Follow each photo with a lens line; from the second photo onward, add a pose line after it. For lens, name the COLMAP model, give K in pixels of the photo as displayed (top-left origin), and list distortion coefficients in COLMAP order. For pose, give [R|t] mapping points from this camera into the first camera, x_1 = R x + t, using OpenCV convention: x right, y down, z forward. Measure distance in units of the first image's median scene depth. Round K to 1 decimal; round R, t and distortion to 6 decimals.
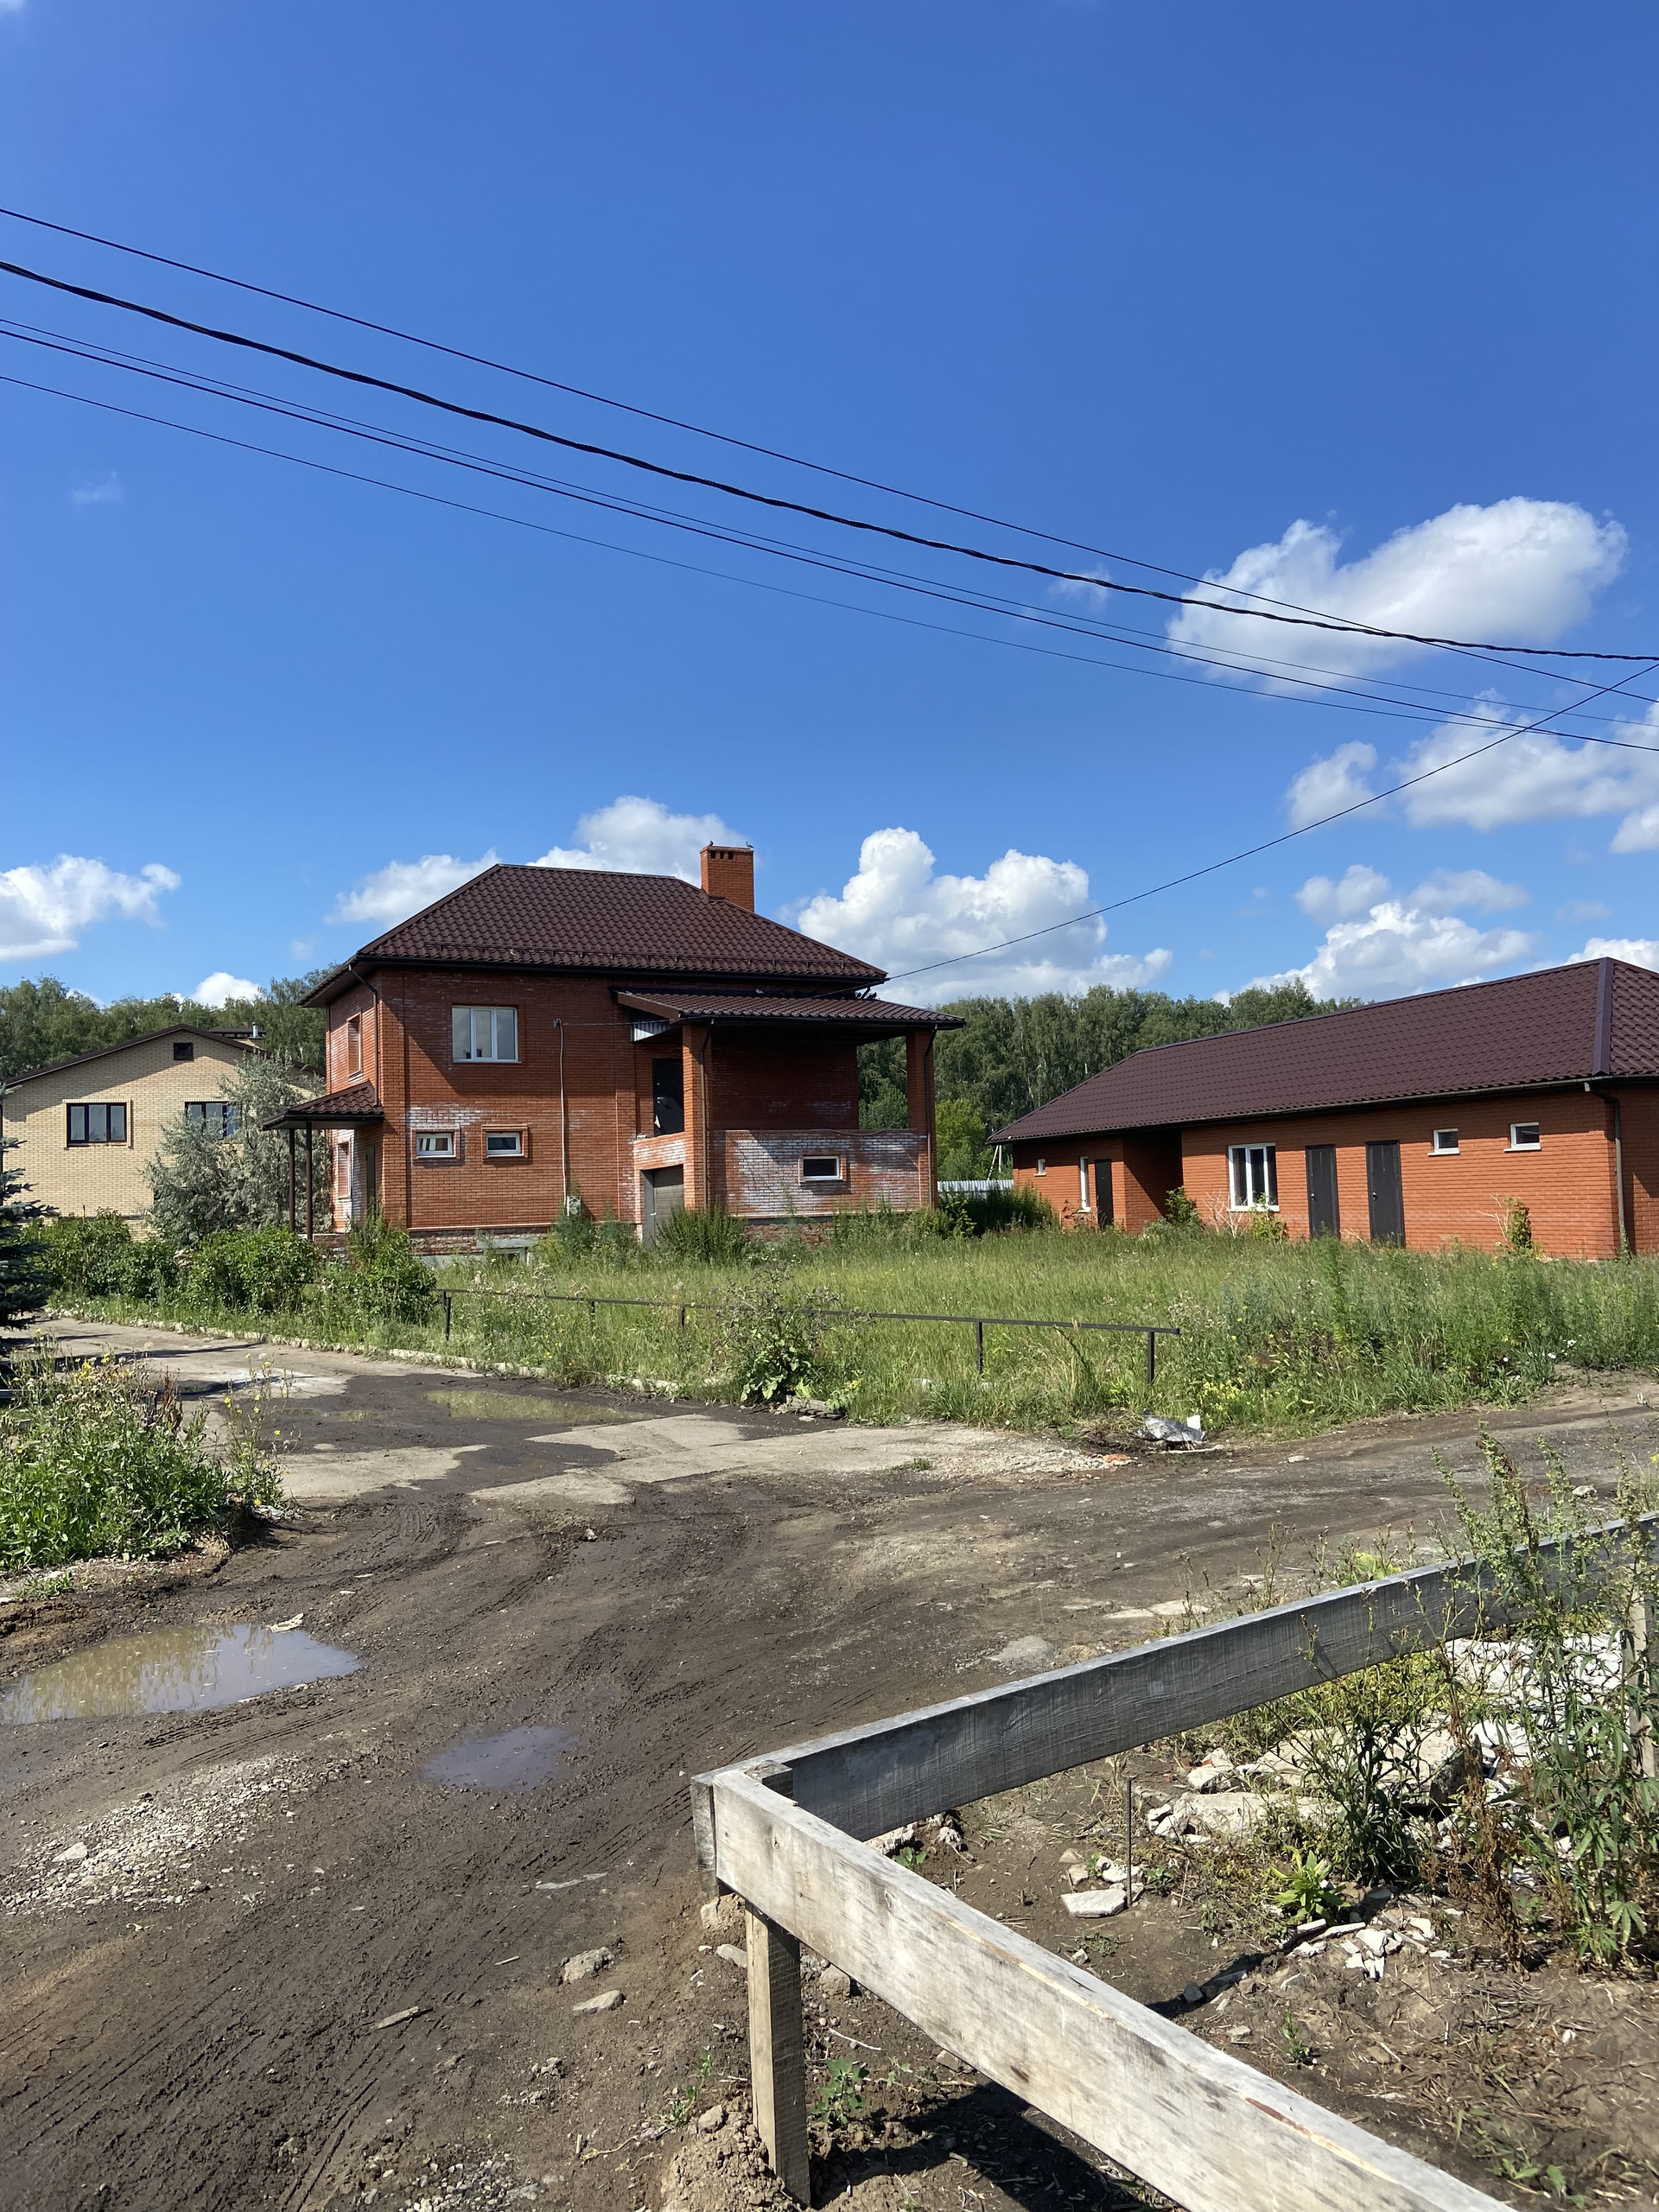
lens RADIAL K [[1672.6, 0, 812.9], [0, 1672.6, 1089.1], [0, 0, 1]] dist [0.167087, -0.188318]
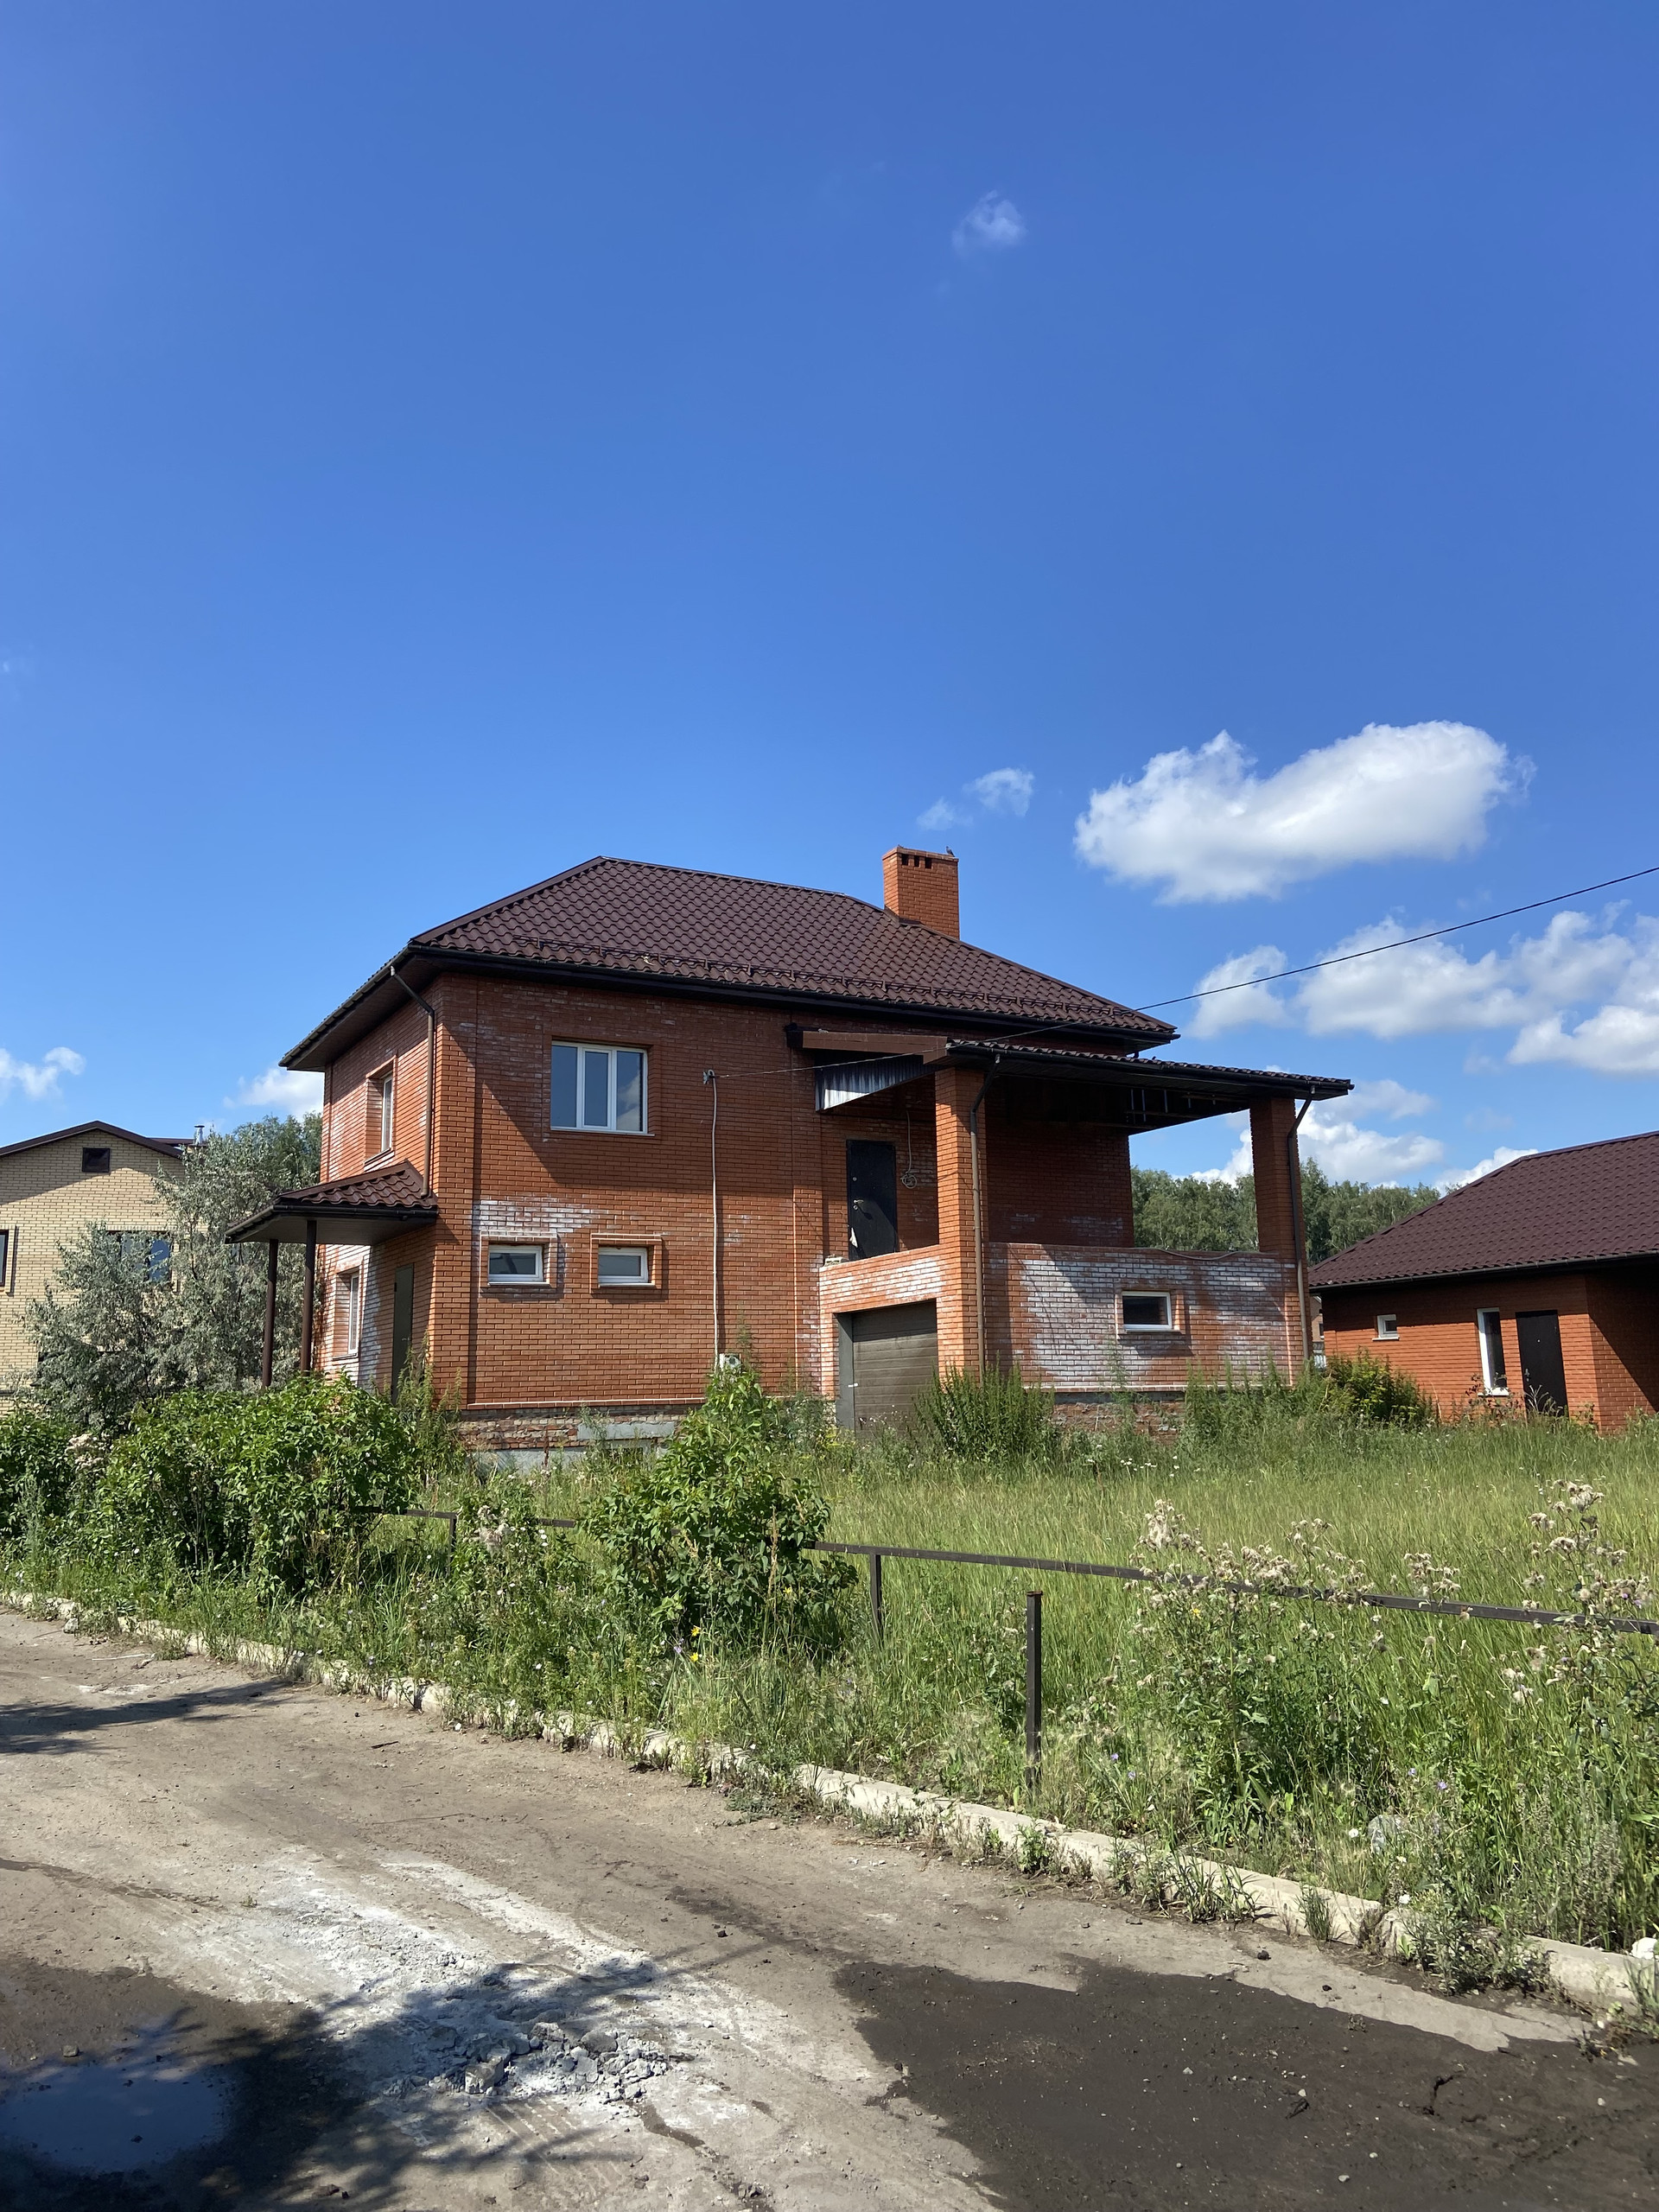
lens RADIAL K [[1667.8, 0, 839.0], [0, 1667.8, 1066.7], [0, 0, 1]] dist [0.124255, -0.119061]
pose [[0.997934, 0.021443, 0.060567, -0.146469], [-0.013435, 0.991468, -0.129658, 0.039414], [-0.062831, 0.128576, 0.989707, 0.385454]]
